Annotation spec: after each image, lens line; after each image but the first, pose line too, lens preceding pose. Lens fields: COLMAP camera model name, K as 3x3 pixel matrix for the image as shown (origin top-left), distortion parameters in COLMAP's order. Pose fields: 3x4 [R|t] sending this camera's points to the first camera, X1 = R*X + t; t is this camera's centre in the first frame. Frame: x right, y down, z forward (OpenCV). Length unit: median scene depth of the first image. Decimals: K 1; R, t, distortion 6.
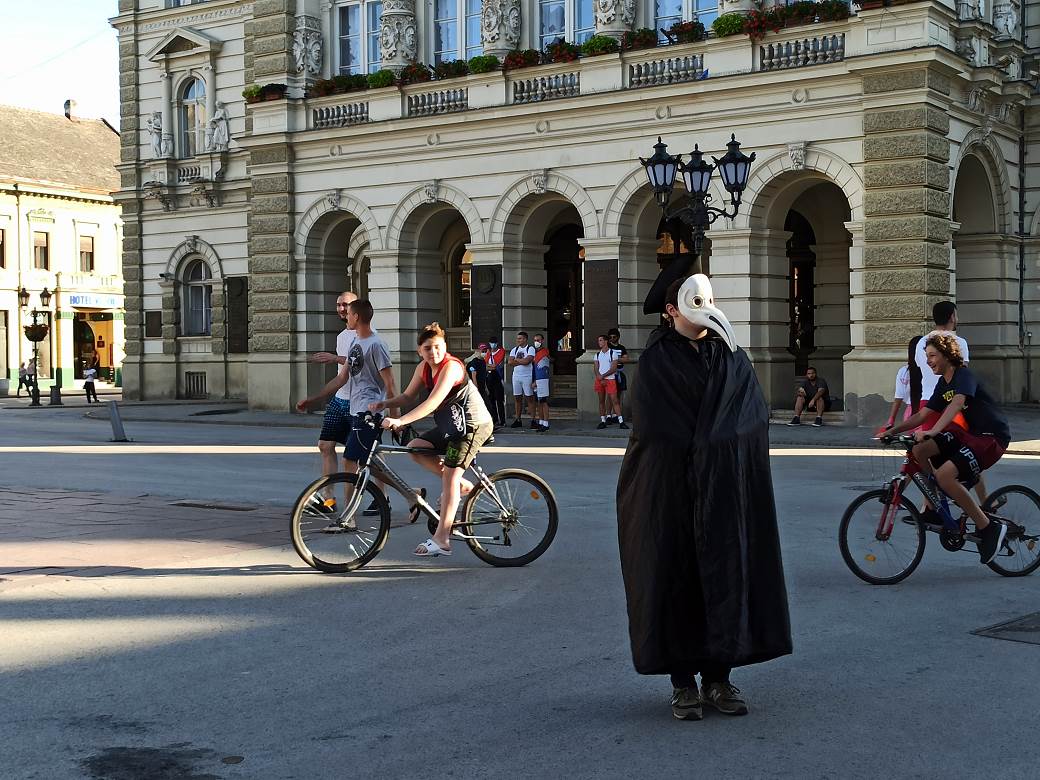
lens RADIAL K [[1531.9, 0, 520.0], [0, 1531.9, 390.0], [0, 0, 1]] dist [0.035739, 0.022947]
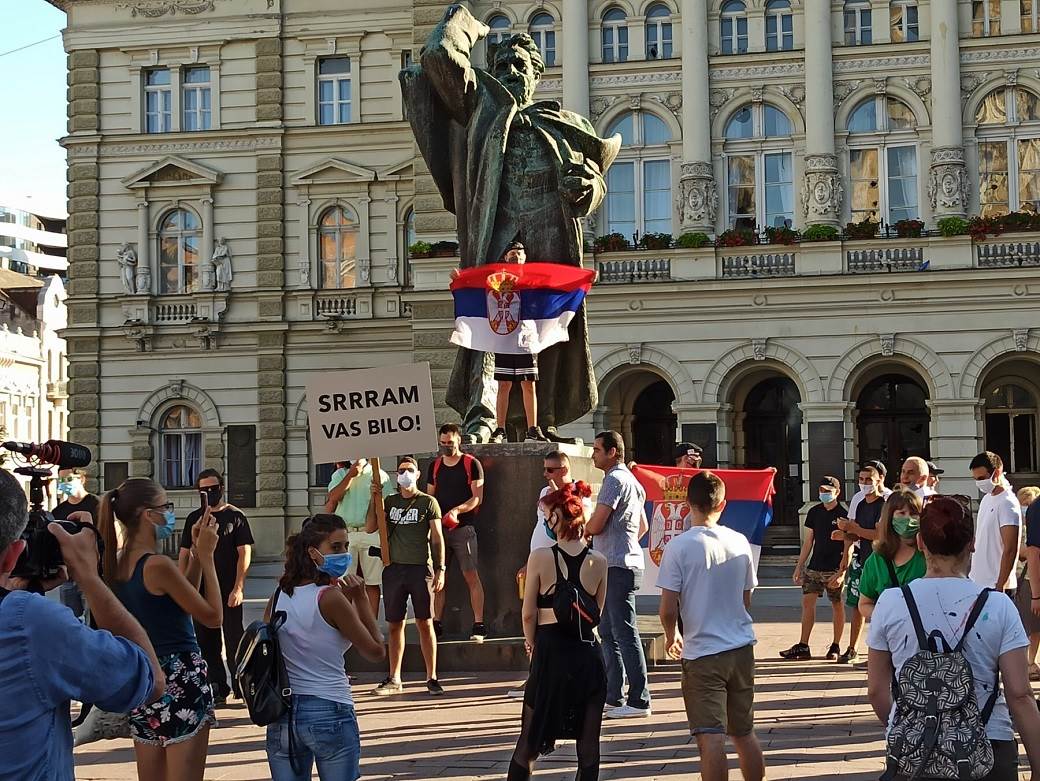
lens RADIAL K [[2095.9, 0, 520.0], [0, 2095.9, 390.5], [0, 0, 1]] dist [0.057484, -0.285347]
pose [[0.930344, 0.018326, 0.366229, -0.491306], [0.012340, 0.996620, -0.081220, 0.010097], [-0.366480, 0.080082, 0.926973, -0.236812]]
